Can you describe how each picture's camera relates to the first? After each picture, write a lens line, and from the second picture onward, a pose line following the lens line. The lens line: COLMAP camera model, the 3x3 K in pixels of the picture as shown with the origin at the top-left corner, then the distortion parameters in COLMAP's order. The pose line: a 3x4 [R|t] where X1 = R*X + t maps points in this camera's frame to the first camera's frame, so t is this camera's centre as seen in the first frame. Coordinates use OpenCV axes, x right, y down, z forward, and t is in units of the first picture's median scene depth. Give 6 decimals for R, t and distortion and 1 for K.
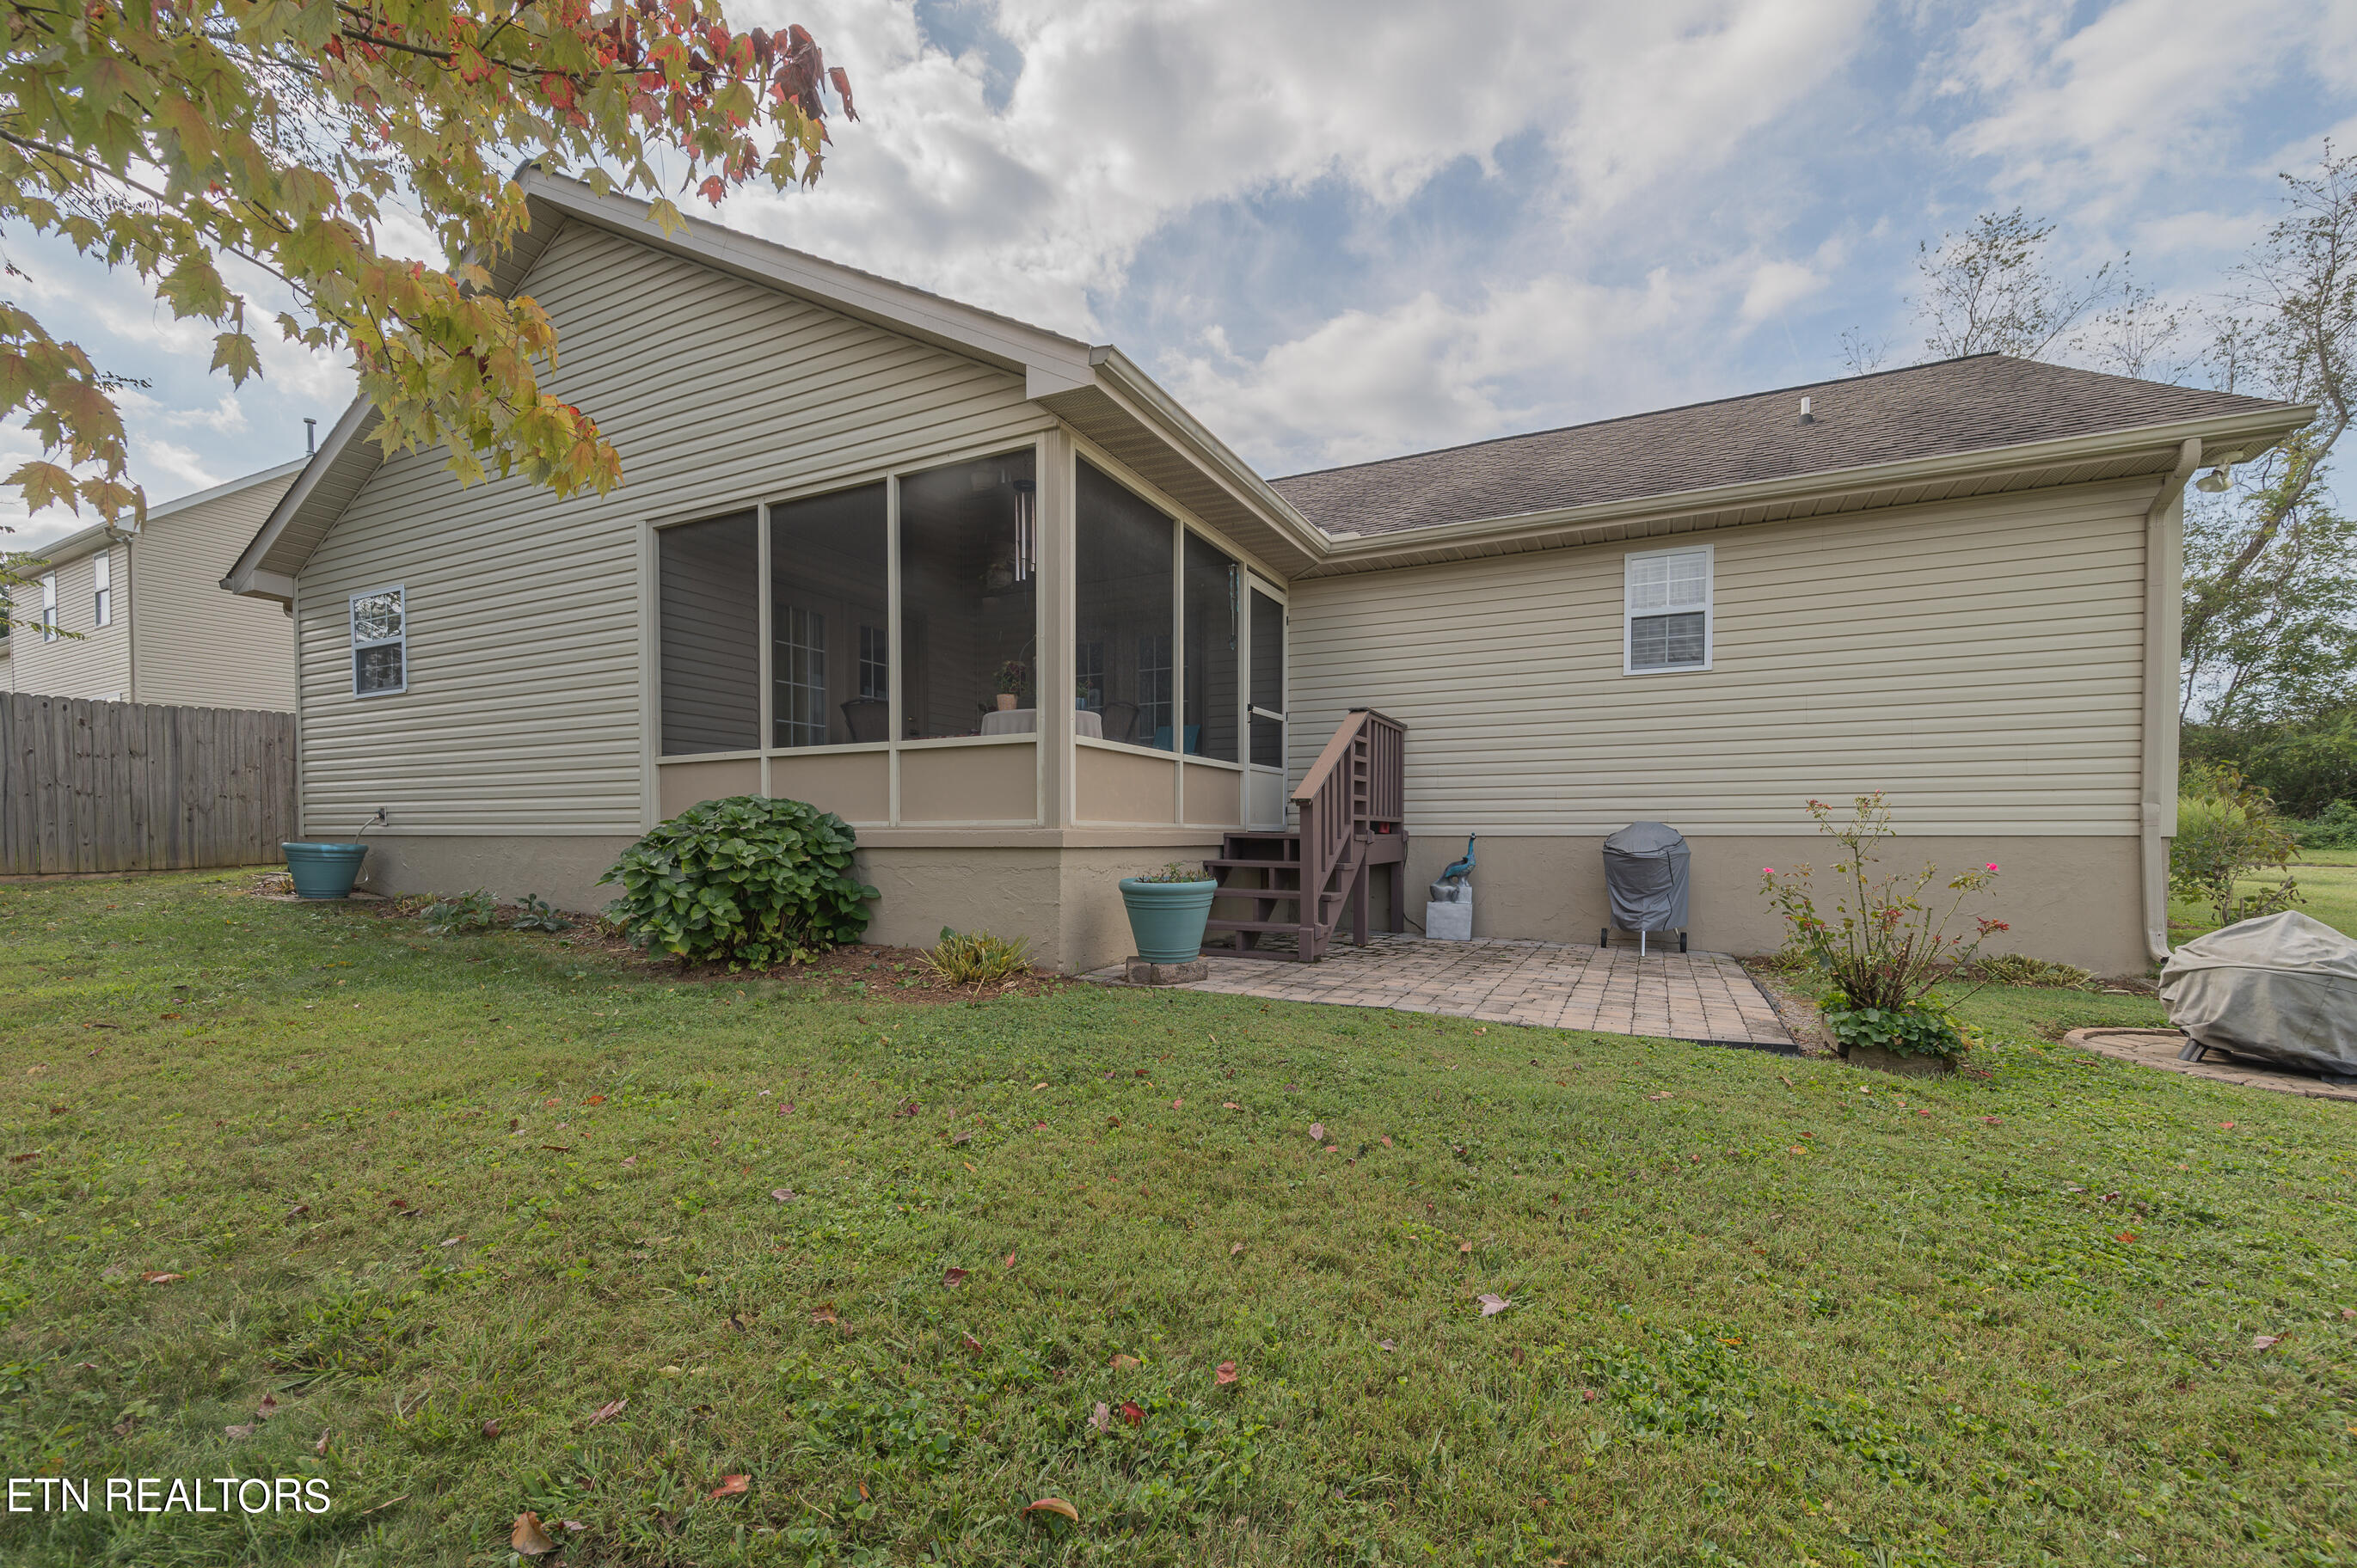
lens RADIAL K [[933.8, 0, 1184.0], [0, 933.8, 850.0], [0, 0, 1]] dist [0.001070, -0.000743]
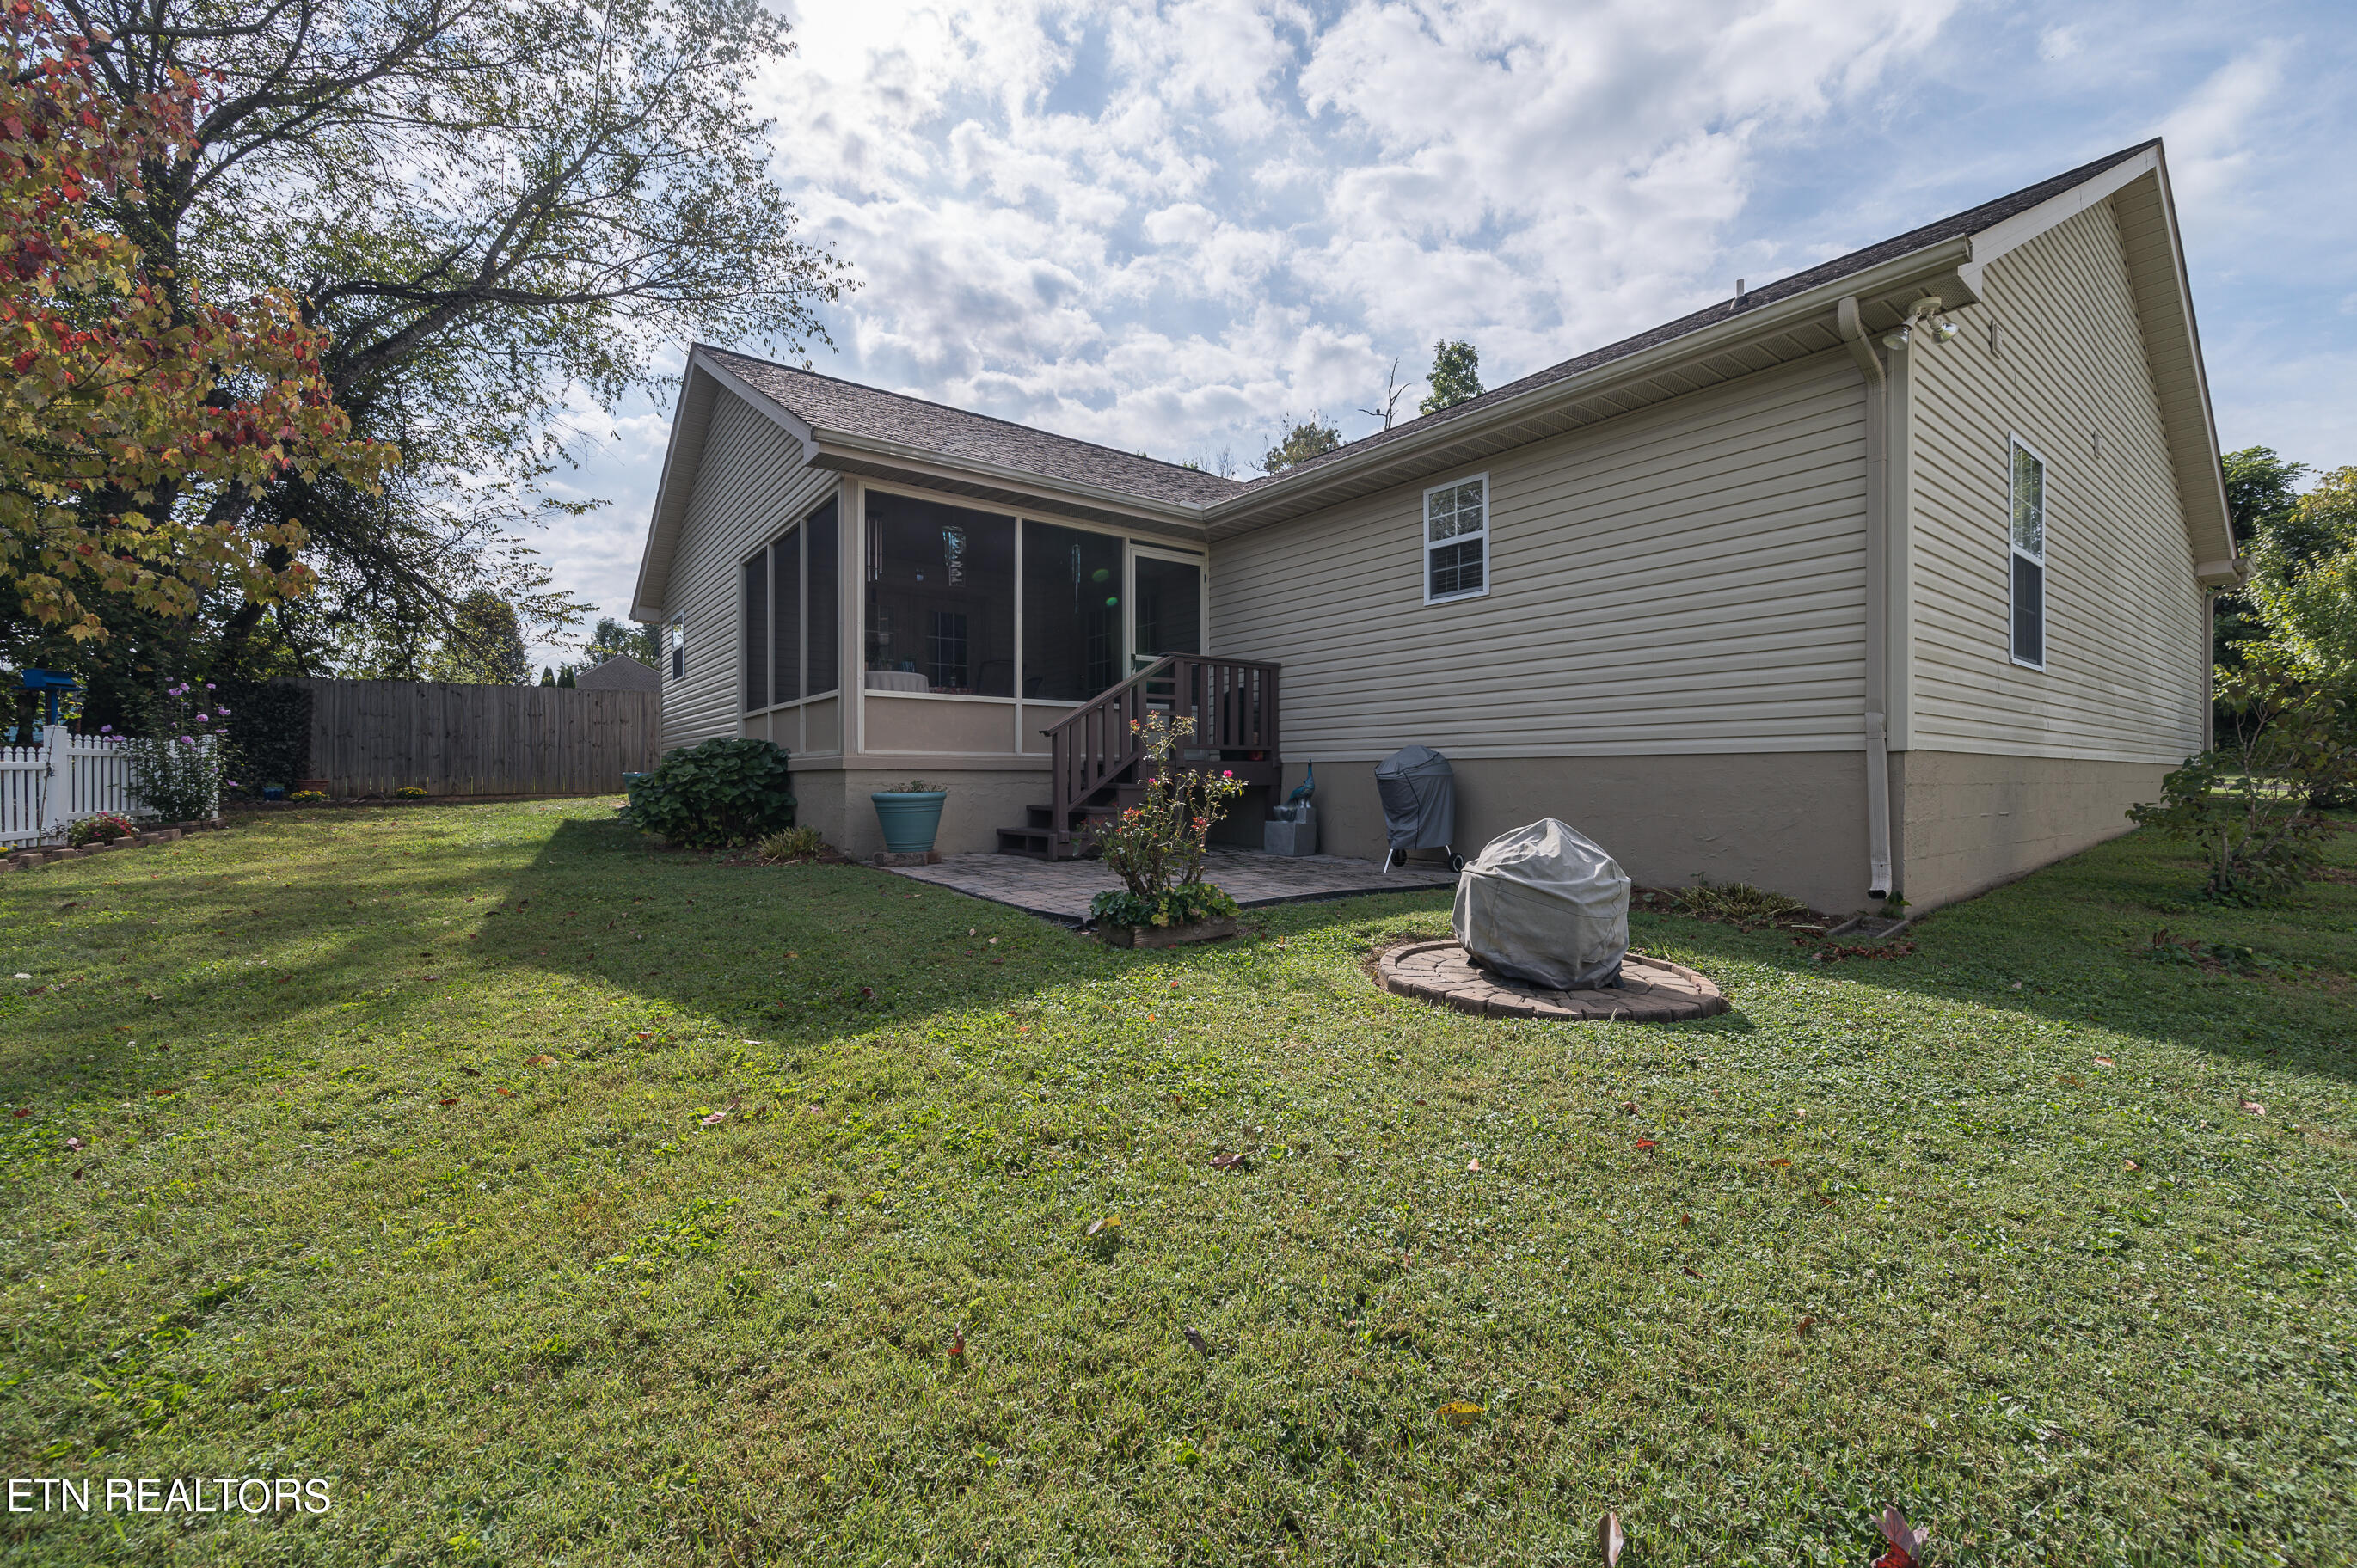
lens RADIAL K [[933.8, 0, 1195.3], [0, 933.8, 781.8], [0, 0, 1]] dist [0.001070, -0.000743]
pose [[0.904302, -0.000254, -0.426893, 0.707378], [-0.004284, 0.999944, -0.009669, 0.020939], [0.426871, 0.010572, 0.904251, -0.050871]]
